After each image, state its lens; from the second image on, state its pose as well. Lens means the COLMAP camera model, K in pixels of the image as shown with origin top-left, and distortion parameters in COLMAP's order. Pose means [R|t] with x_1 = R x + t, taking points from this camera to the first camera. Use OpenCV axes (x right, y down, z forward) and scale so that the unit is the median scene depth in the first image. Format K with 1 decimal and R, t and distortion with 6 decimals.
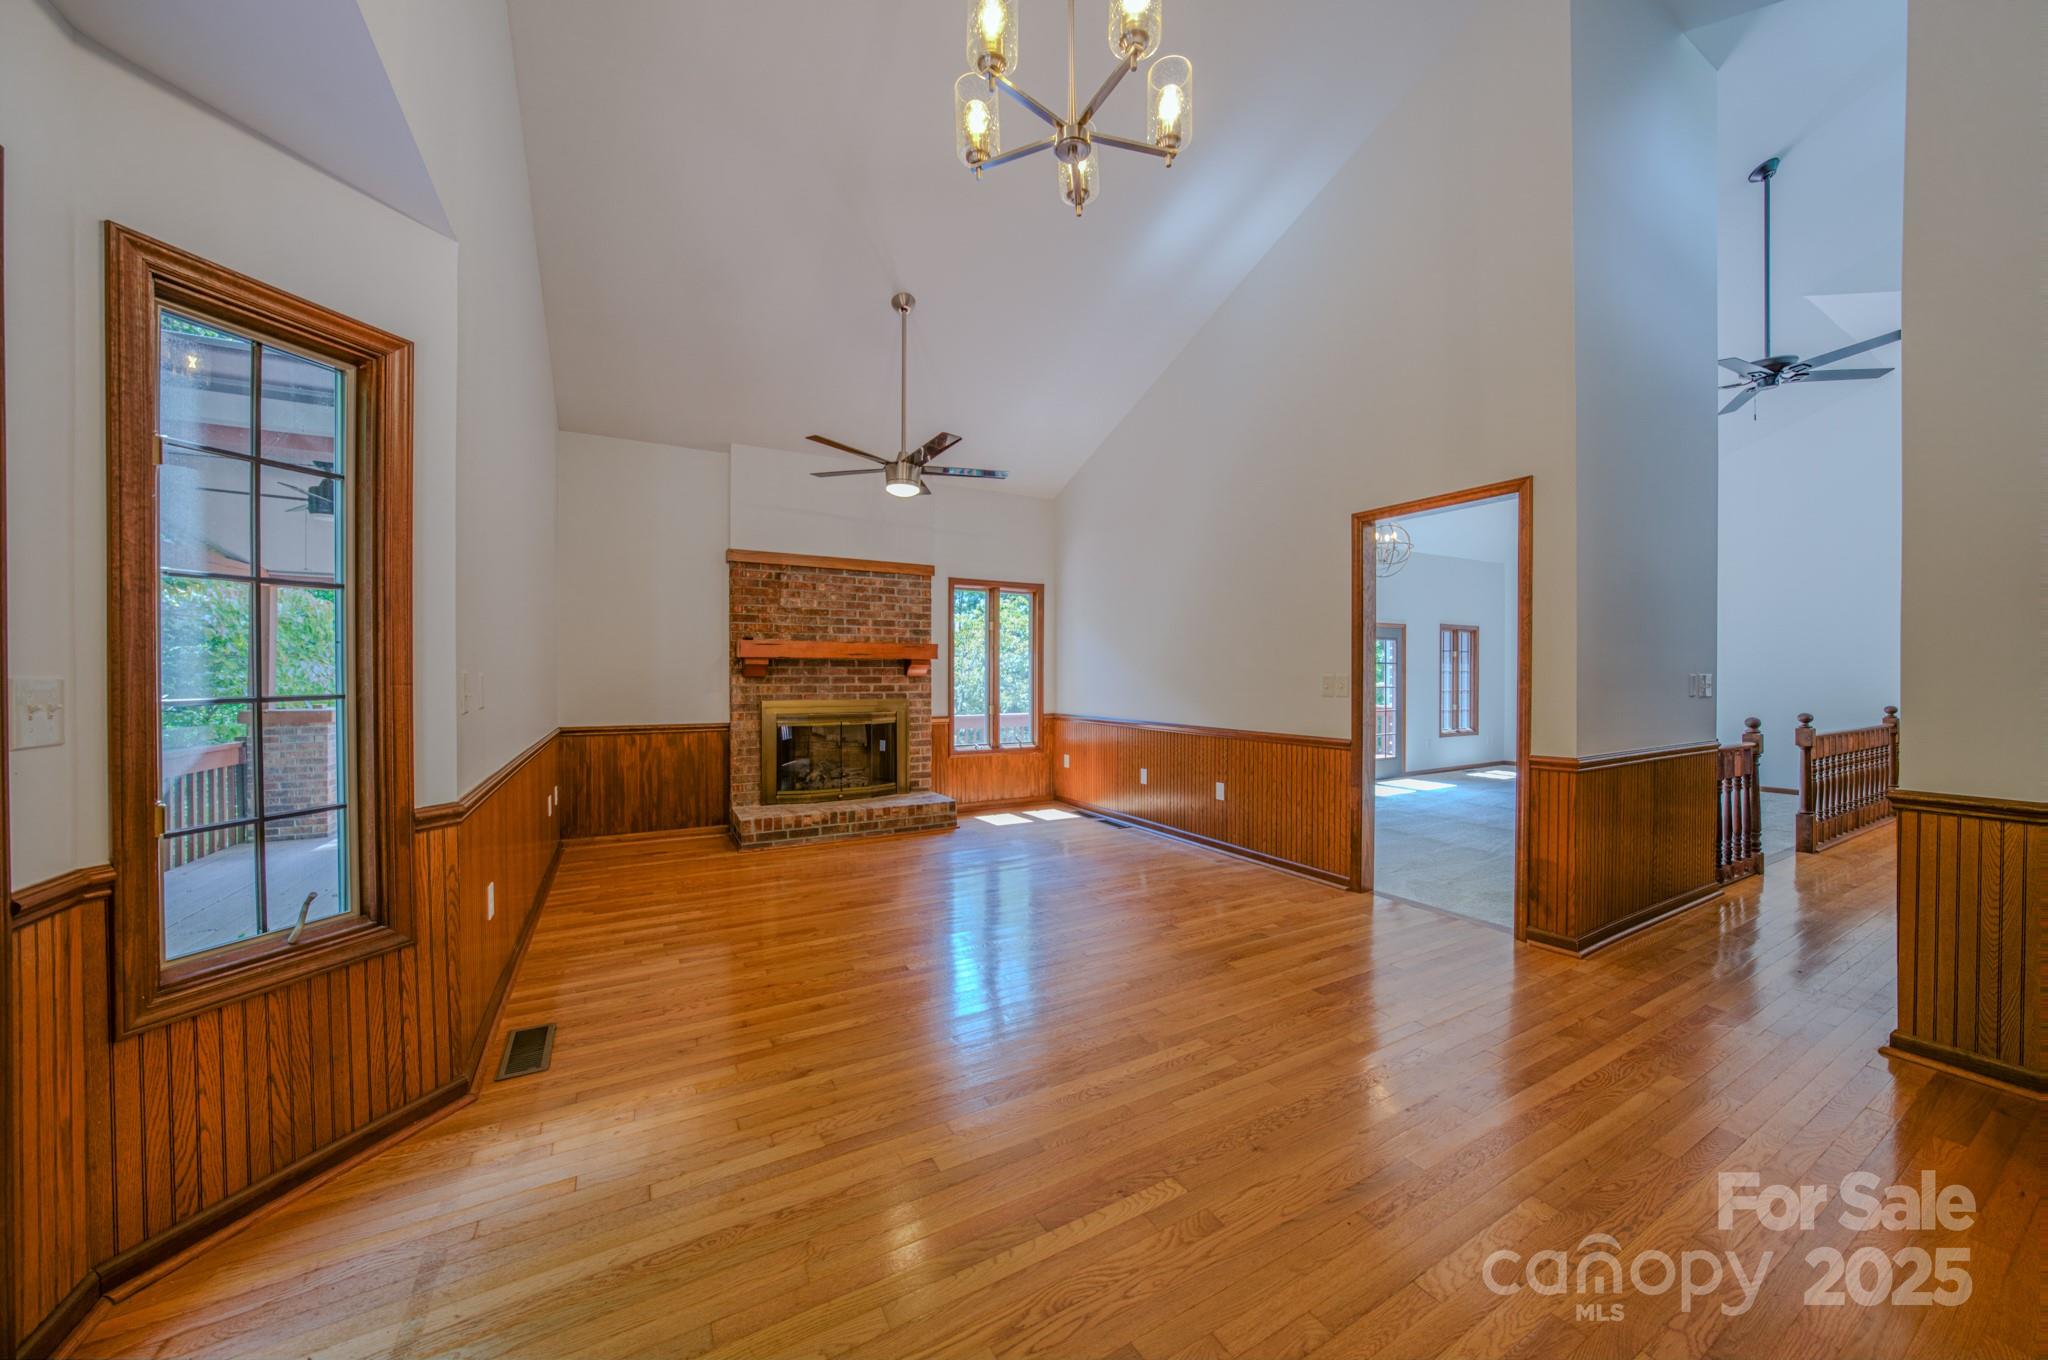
lens RADIAL K [[704.6, 0, 1029.3], [0, 704.6, 676.6], [0, 0, 1]] dist [-0.026338, 0.000120]
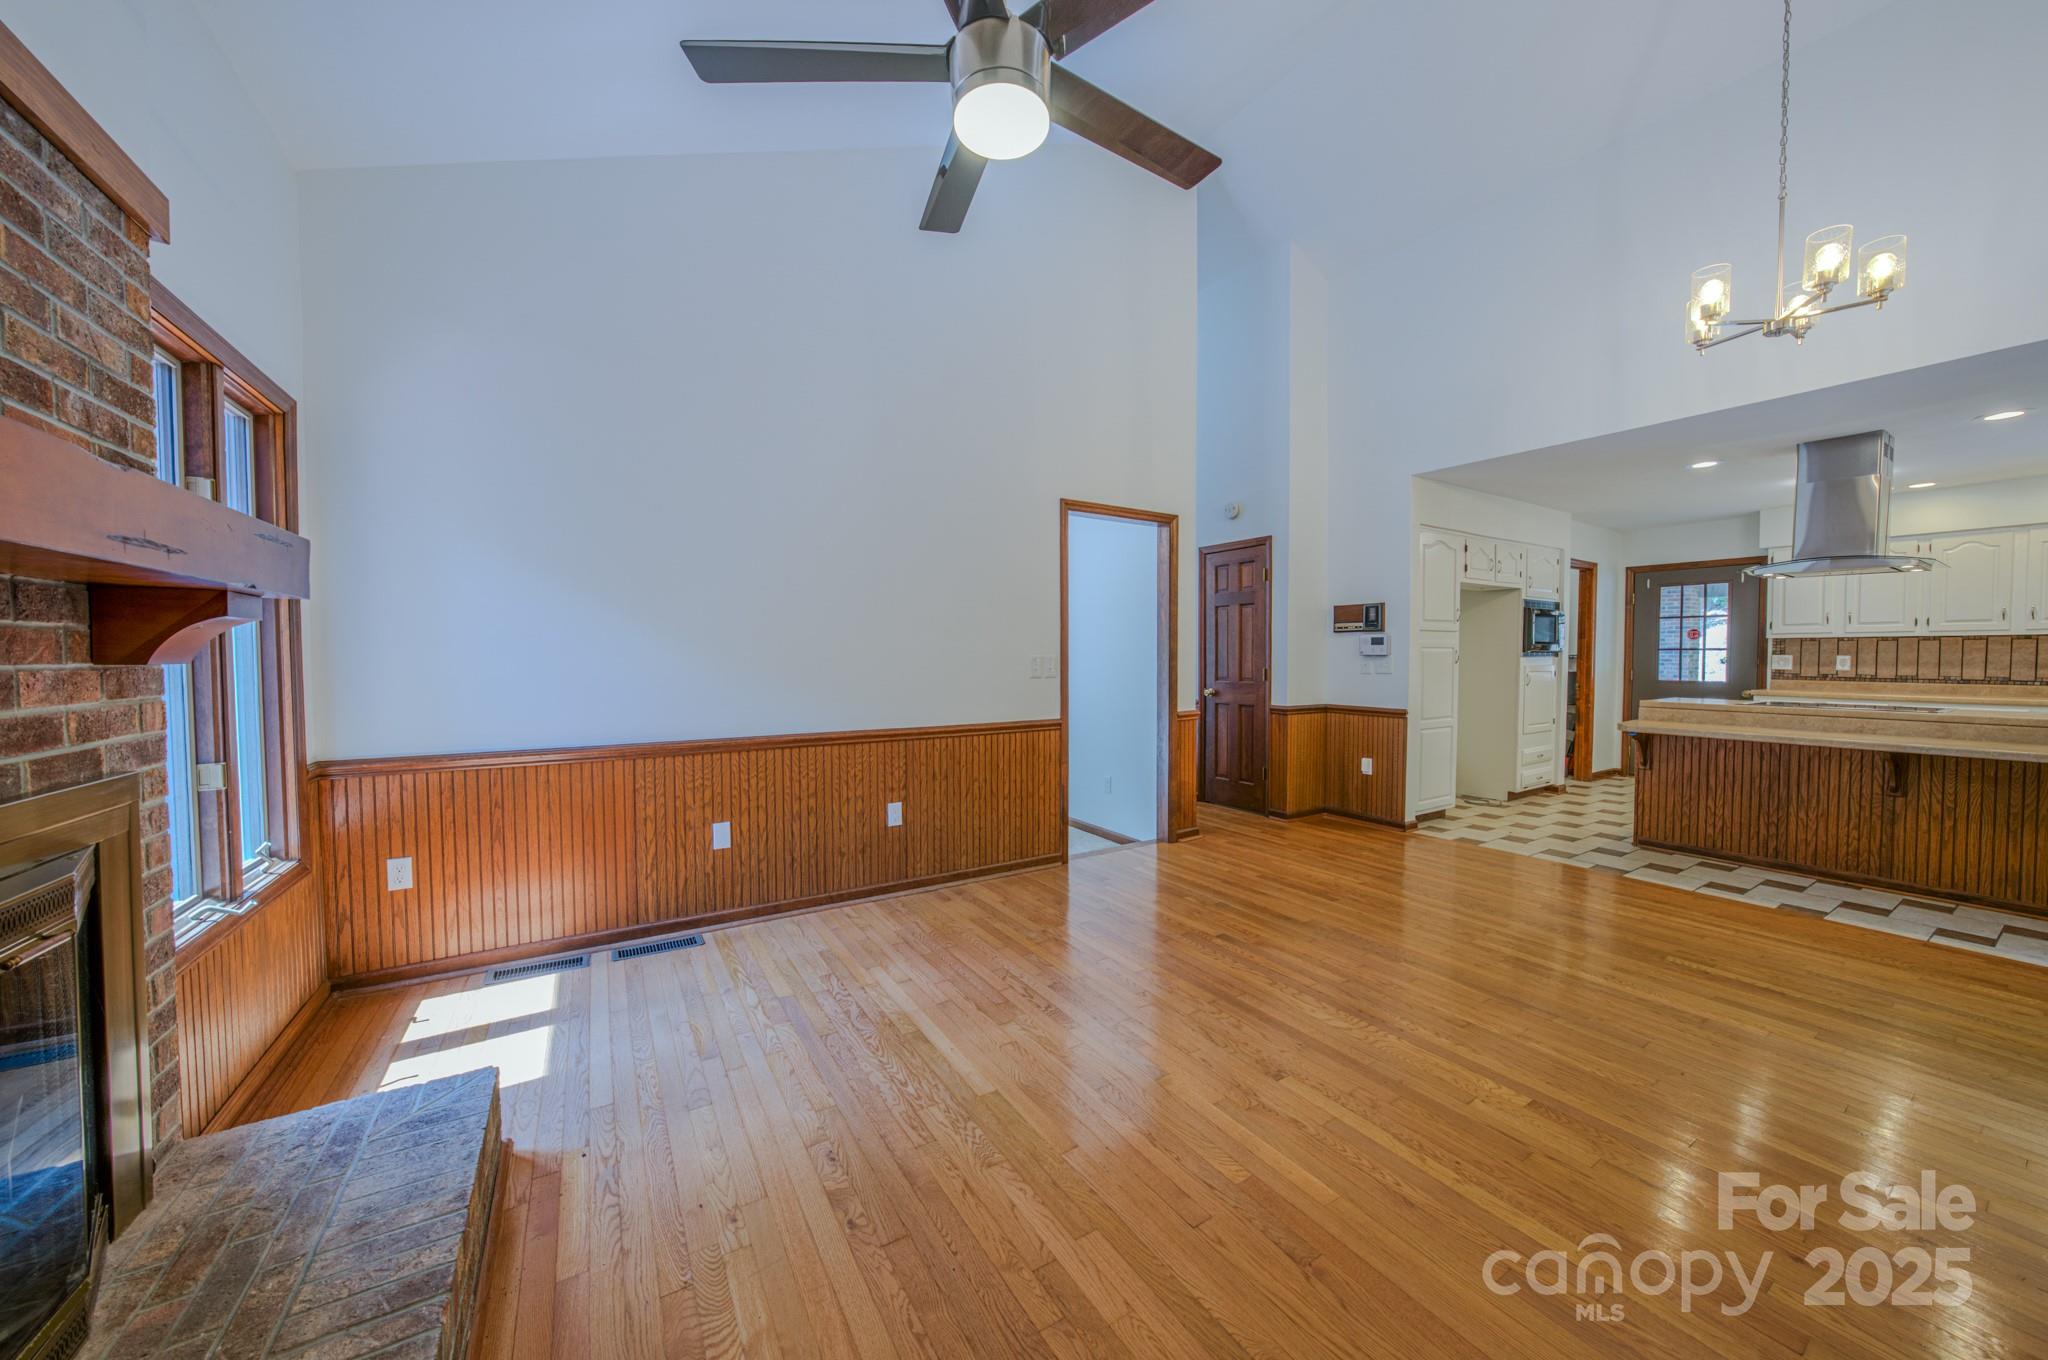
lens RADIAL K [[704.6, 0, 1029.3], [0, 704.6, 676.6], [0, 0, 1]] dist [-0.026338, 0.000120]
pose [[-0.028336, -0.028468, 0.999193, -0.565697], [0.009161, 0.999545, 0.028738, -0.001936], [-0.999556, 0.009968, -0.028062, 1.065464]]
